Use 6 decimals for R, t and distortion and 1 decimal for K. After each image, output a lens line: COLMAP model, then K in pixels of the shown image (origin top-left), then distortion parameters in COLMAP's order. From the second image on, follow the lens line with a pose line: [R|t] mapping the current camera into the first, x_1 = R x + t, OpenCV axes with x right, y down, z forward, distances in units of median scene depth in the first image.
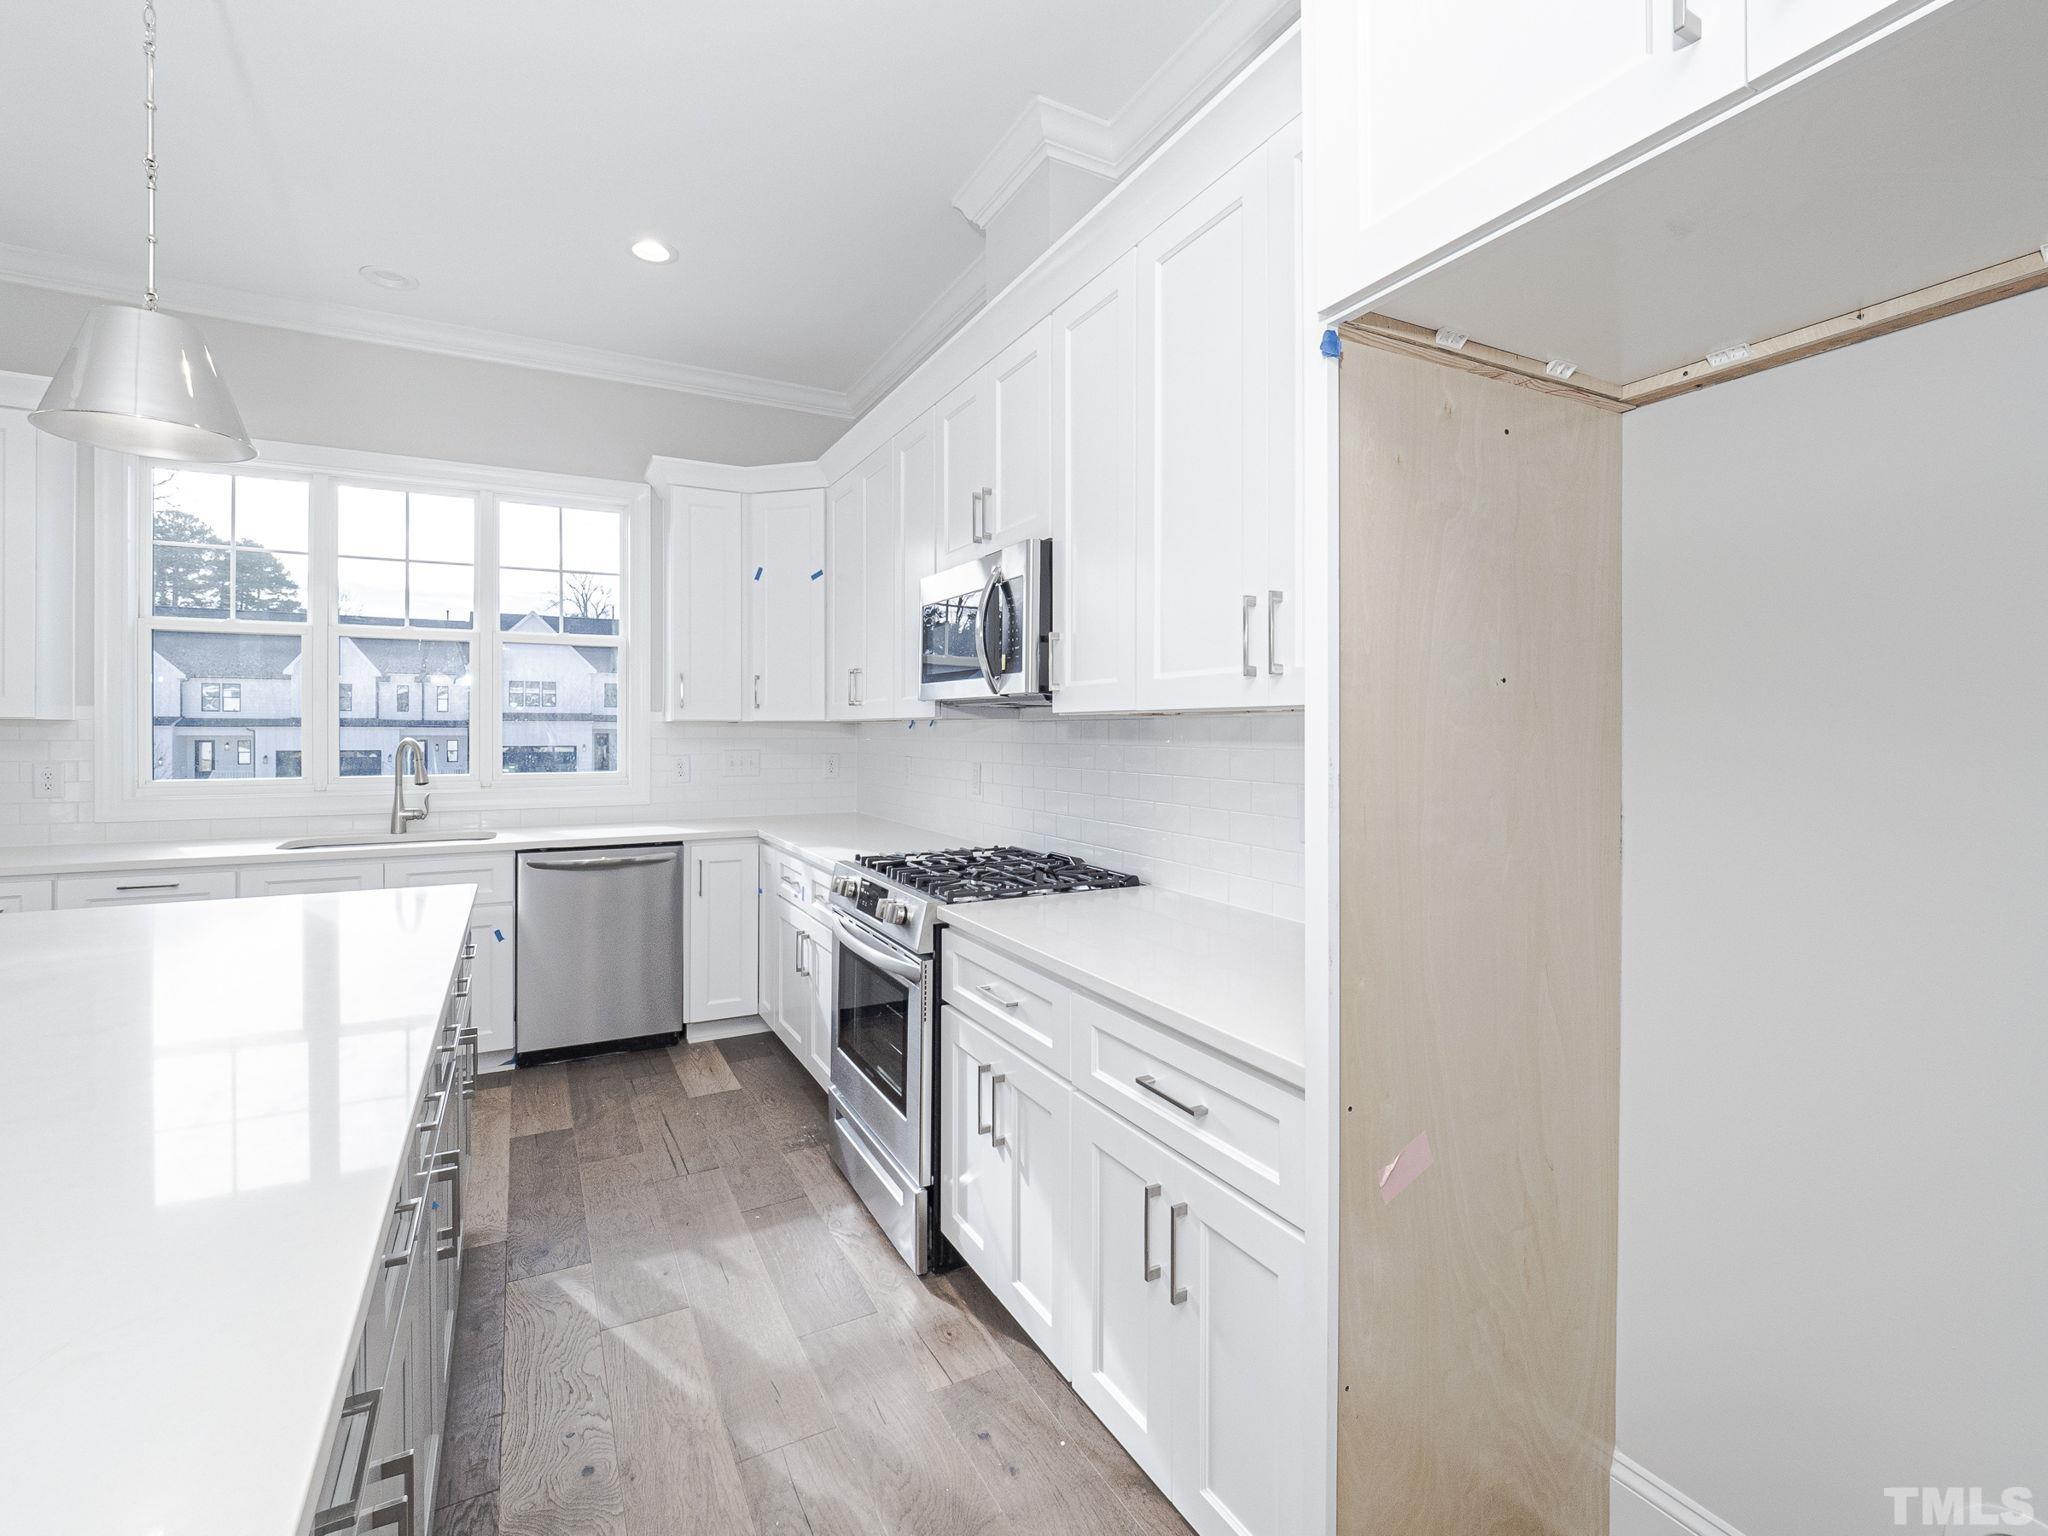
lens RADIAL K [[928.5, 0, 1026.2], [0, 928.5, 730.7], [0, 0, 1]] dist [-0.003909, -0.000718]
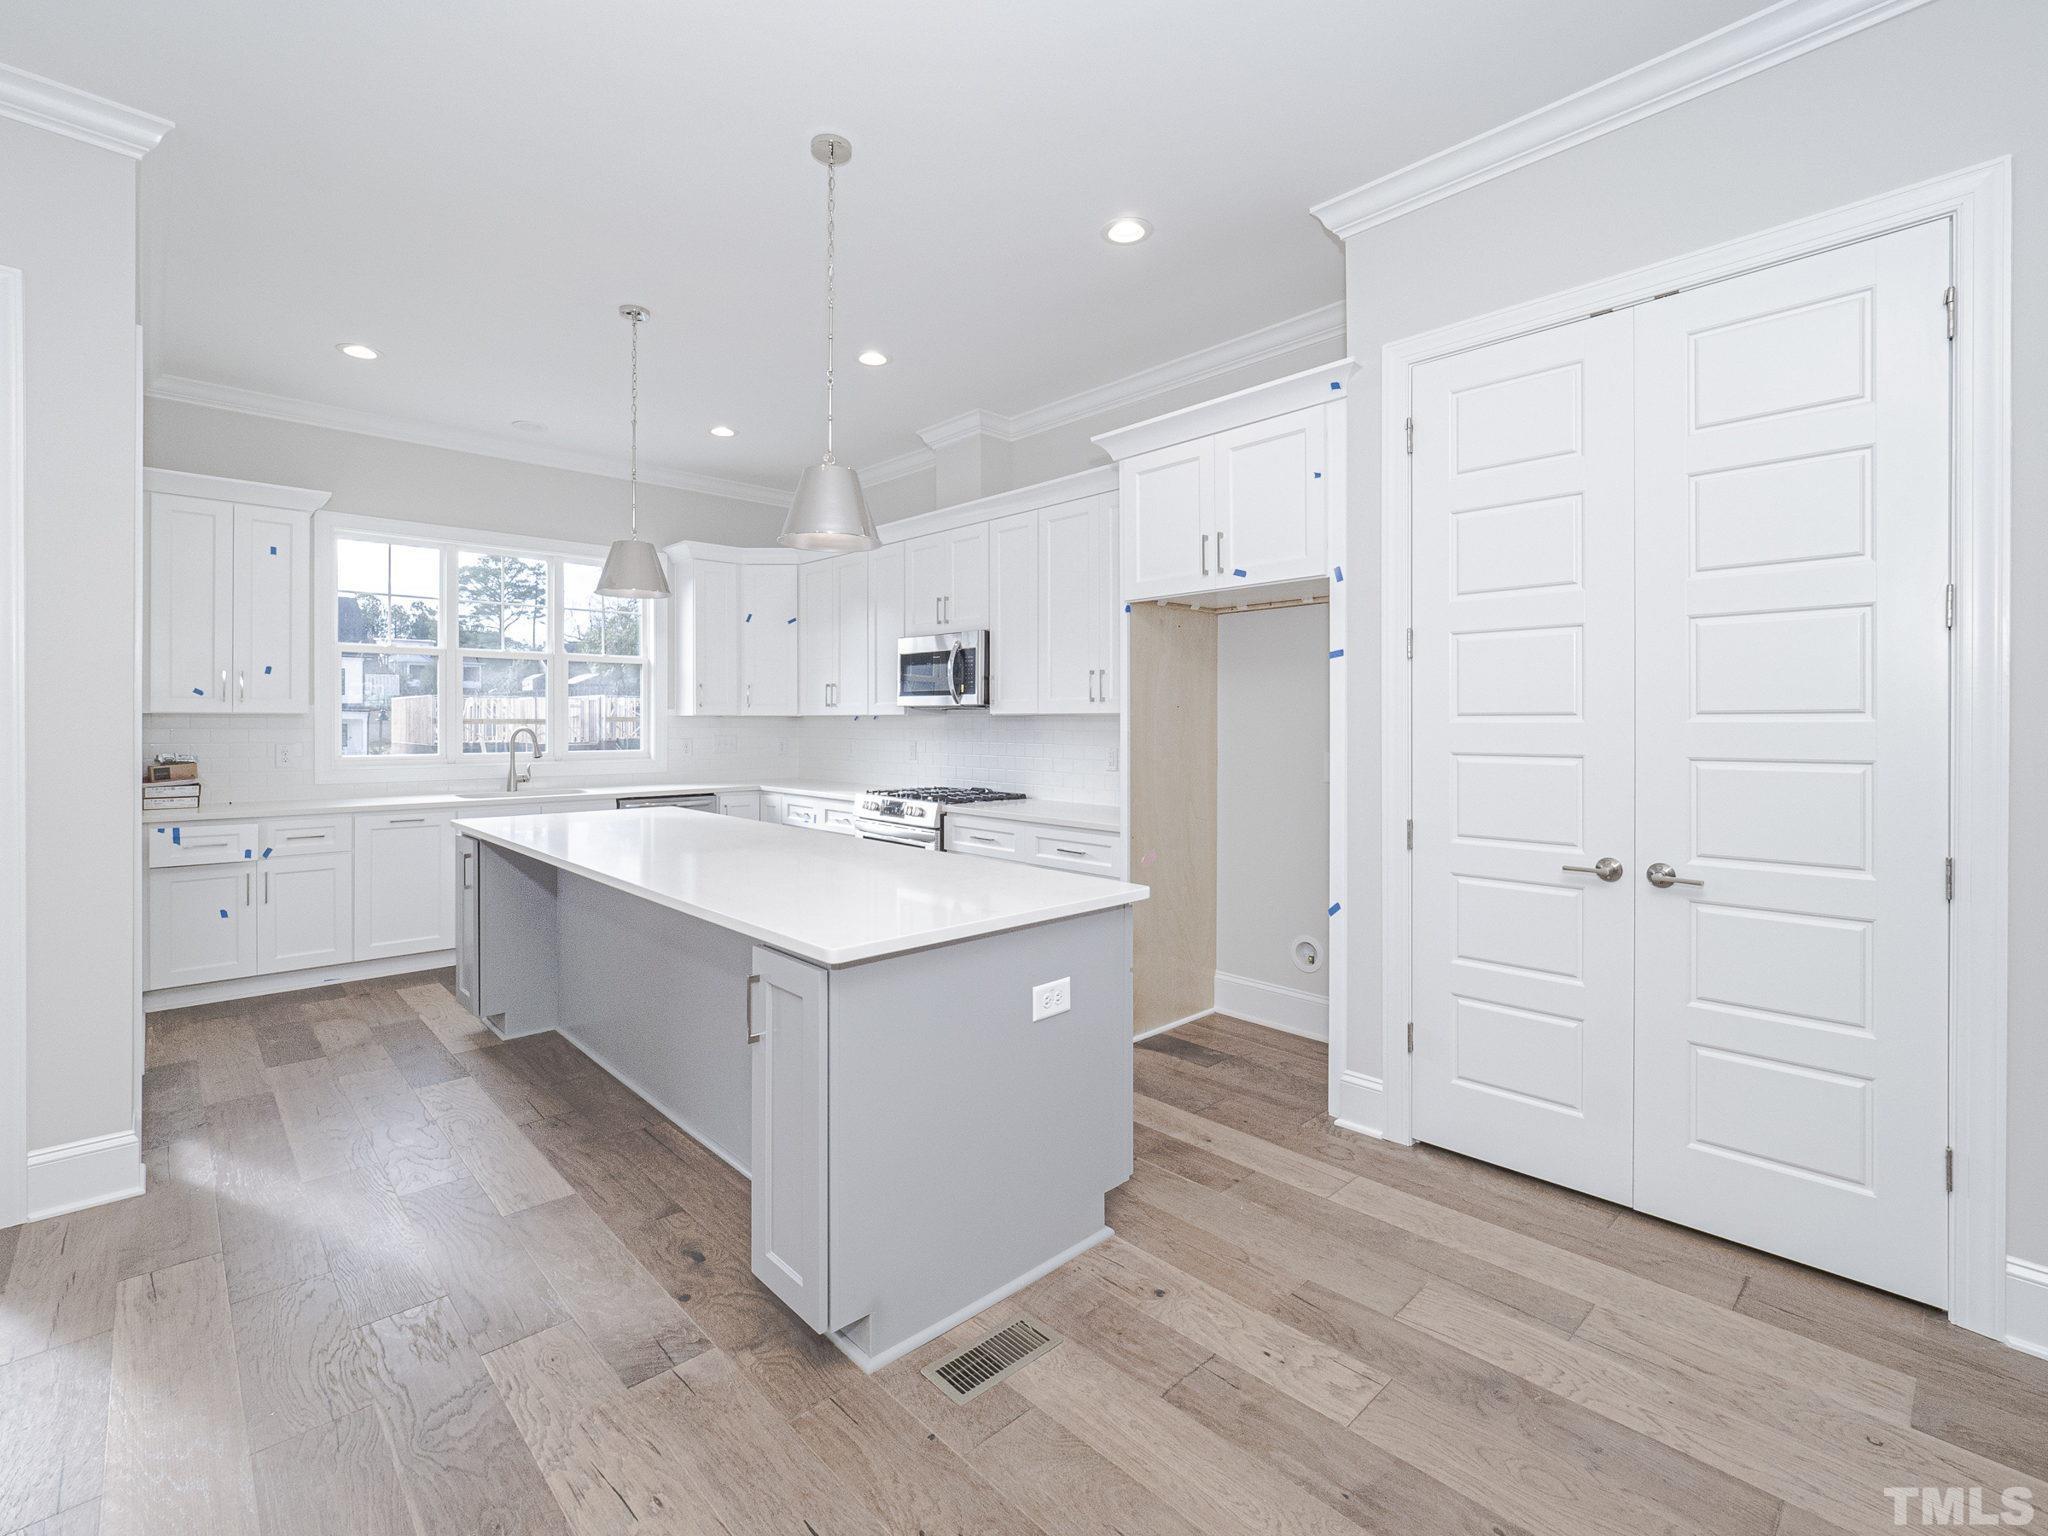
lens RADIAL K [[928.5, 0, 1028.3], [0, 928.5, 727.2], [0, 0, 1]] dist [-0.003909, -0.000718]
pose [[0.966030, -0.000925, 0.258430, -0.313270], [-0.000768, 0.999979, 0.006450, -0.002002], [-0.258430, -0.006429, 0.966008, -0.757097]]
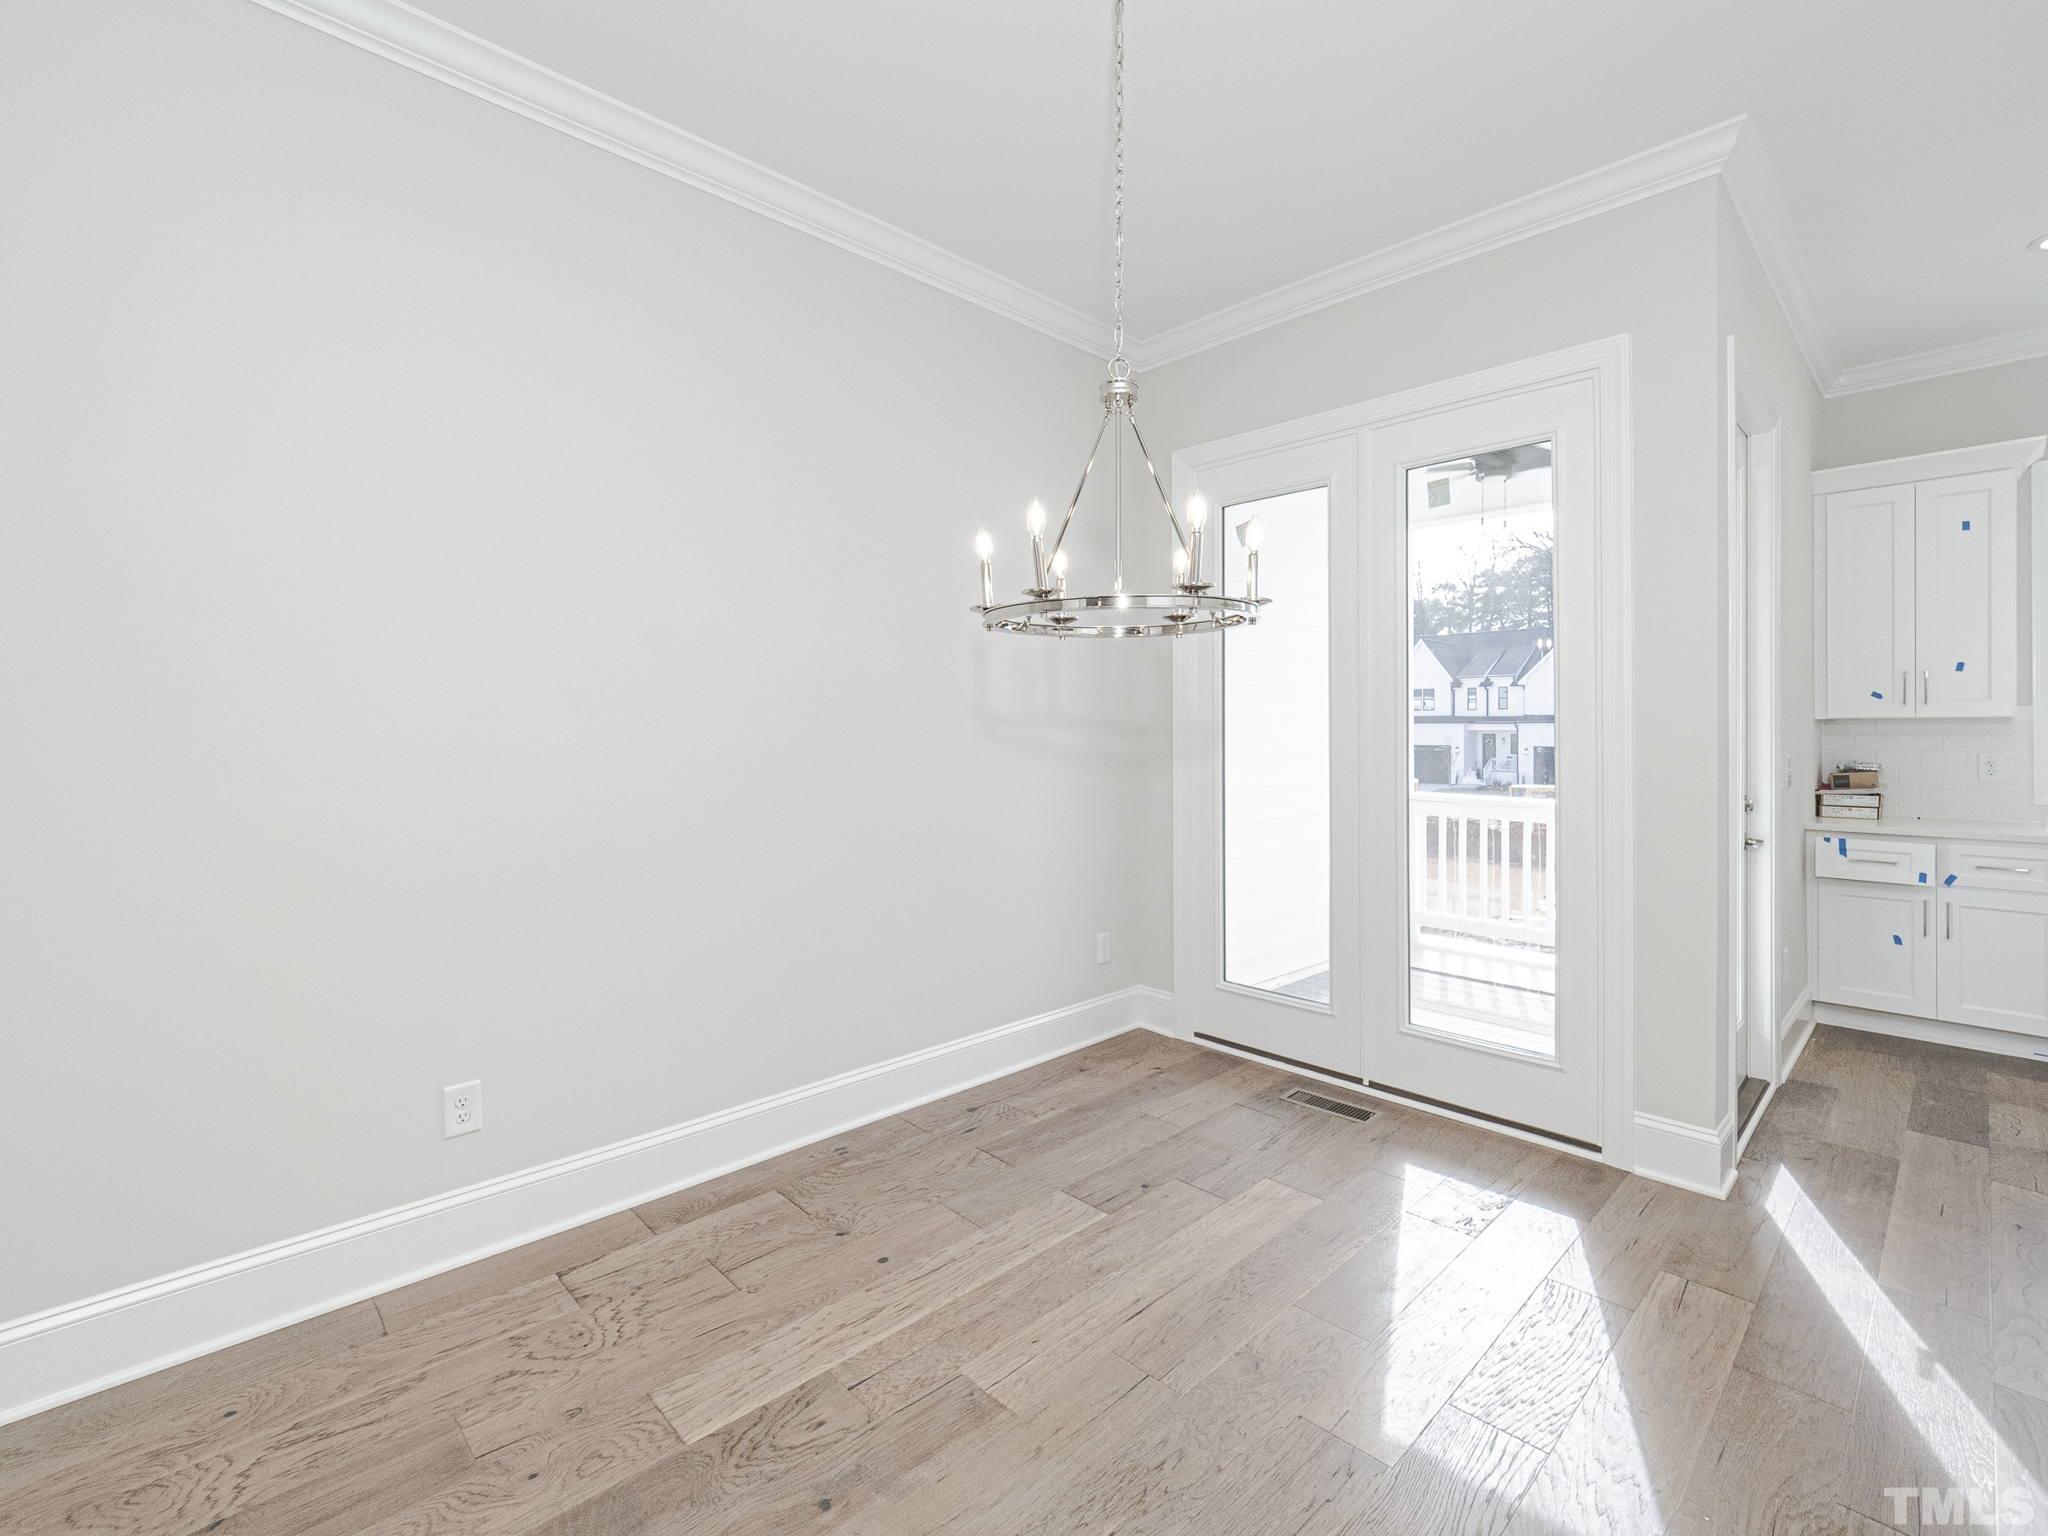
lens RADIAL K [[928.5, 0, 1031.6], [0, 928.5, 723.7], [0, 0, 1]] dist [-0.003909, -0.000718]
pose [[0.271698, -0.005322, -0.962368, -0.235305], [0.002477, 0.999985, -0.004830, -0.002124], [0.962379, -0.001072, 0.271707, -0.580692]]
